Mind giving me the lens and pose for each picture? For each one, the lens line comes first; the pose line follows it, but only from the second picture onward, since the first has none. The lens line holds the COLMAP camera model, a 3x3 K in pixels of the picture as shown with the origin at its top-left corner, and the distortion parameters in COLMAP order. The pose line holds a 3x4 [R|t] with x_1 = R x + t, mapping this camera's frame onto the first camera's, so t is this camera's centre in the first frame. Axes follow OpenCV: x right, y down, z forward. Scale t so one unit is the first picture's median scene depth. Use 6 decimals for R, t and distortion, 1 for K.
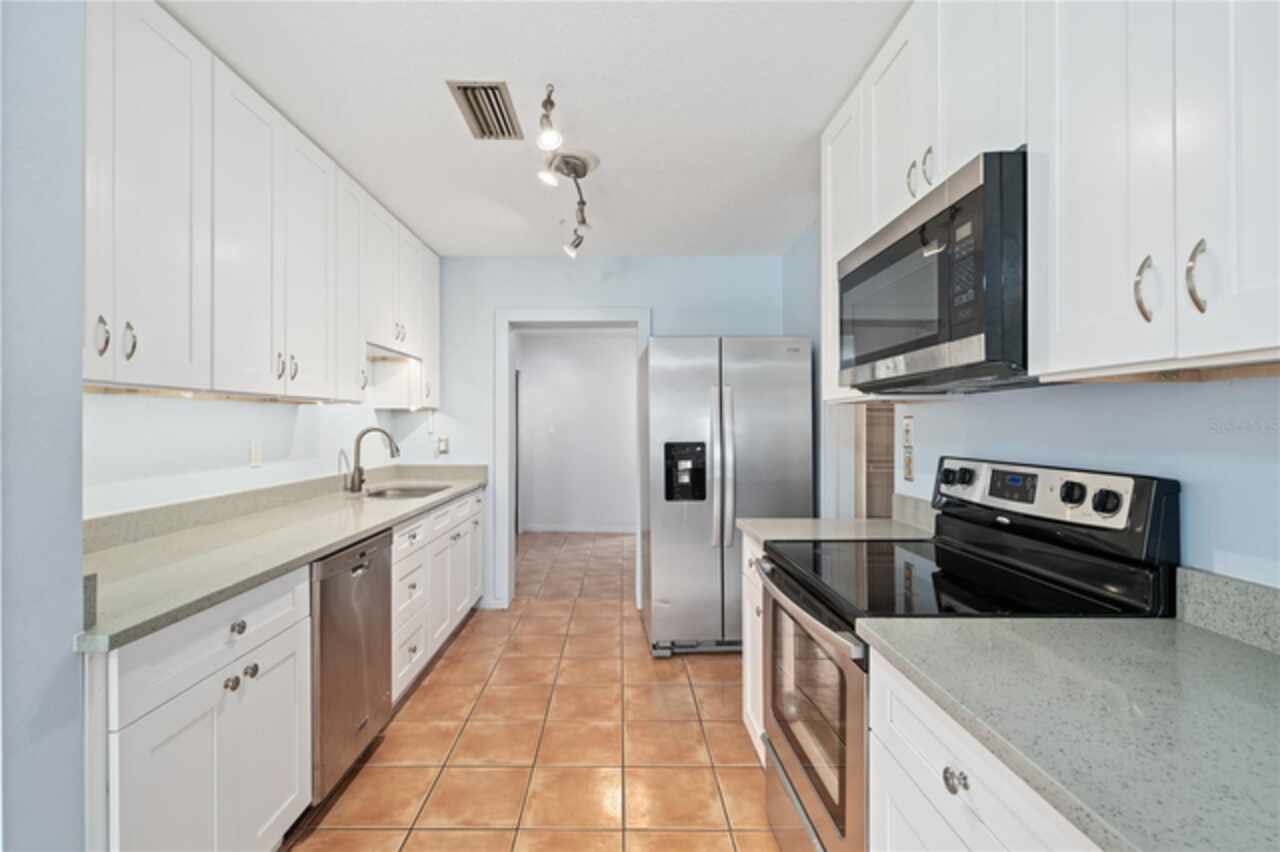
lens RADIAL K [[542.3, 0, 637.5], [0, 542.3, 424.4], [0, 0, 1]] dist [0.002688, 0.000119]
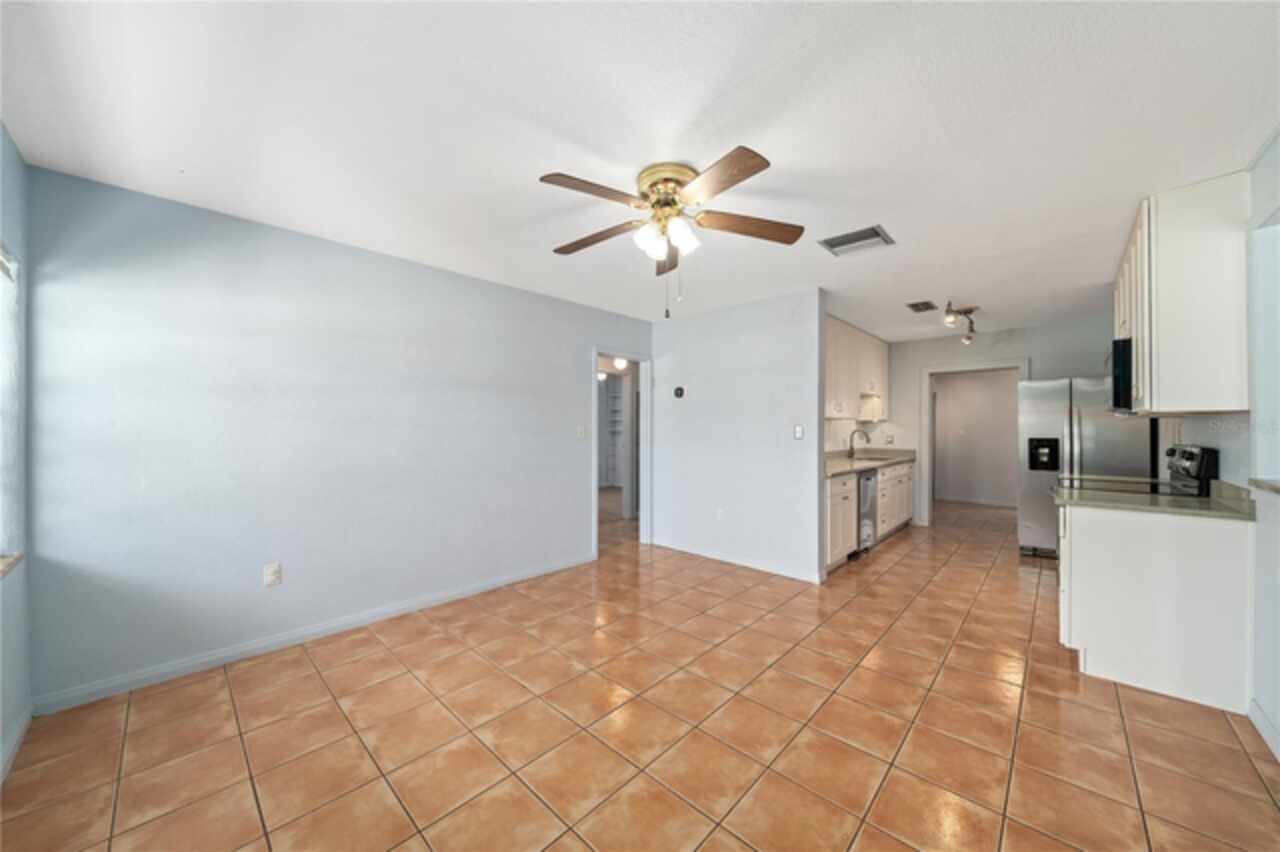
lens RADIAL K [[443.7, 0, 638.3], [0, 443.7, 430.6], [0, 0, 1]] dist [0.000611, -0.000011]
pose [[0.692557, 0.004367, -0.721350, 0.214866], [-0.001202, 0.999987, 0.004900, 0.002102], [0.721362, -0.002527, 0.692554, -0.974365]]
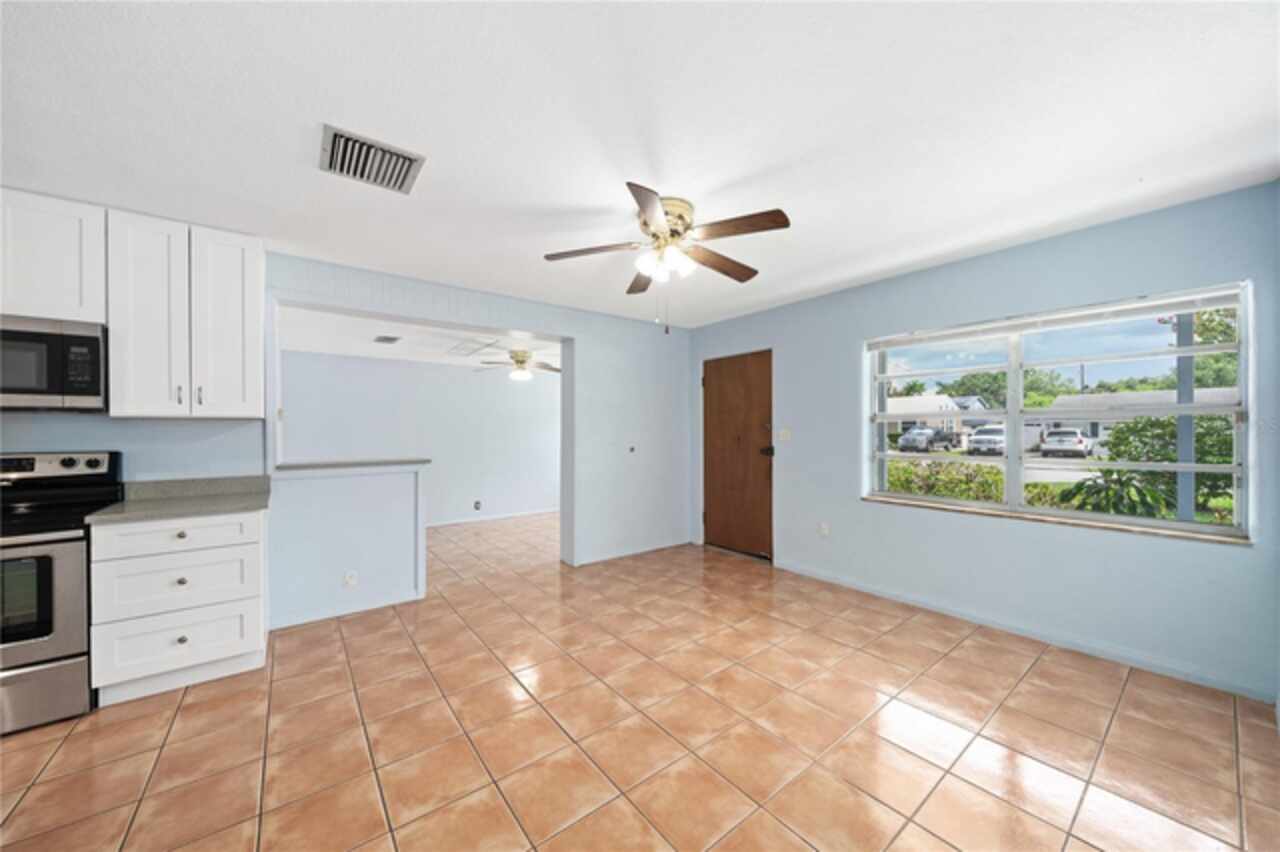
lens RADIAL K [[443.7, 0, 640.5], [0, 443.7, 426.4], [0, 0, 1]] dist [0.000611, -0.000011]
pose [[-0.572134, 0.006700, 0.820133, -0.890880], [0.003713, 0.999978, -0.005579, -0.002765], [-0.820152, -0.000147, -0.572146, 0.043816]]
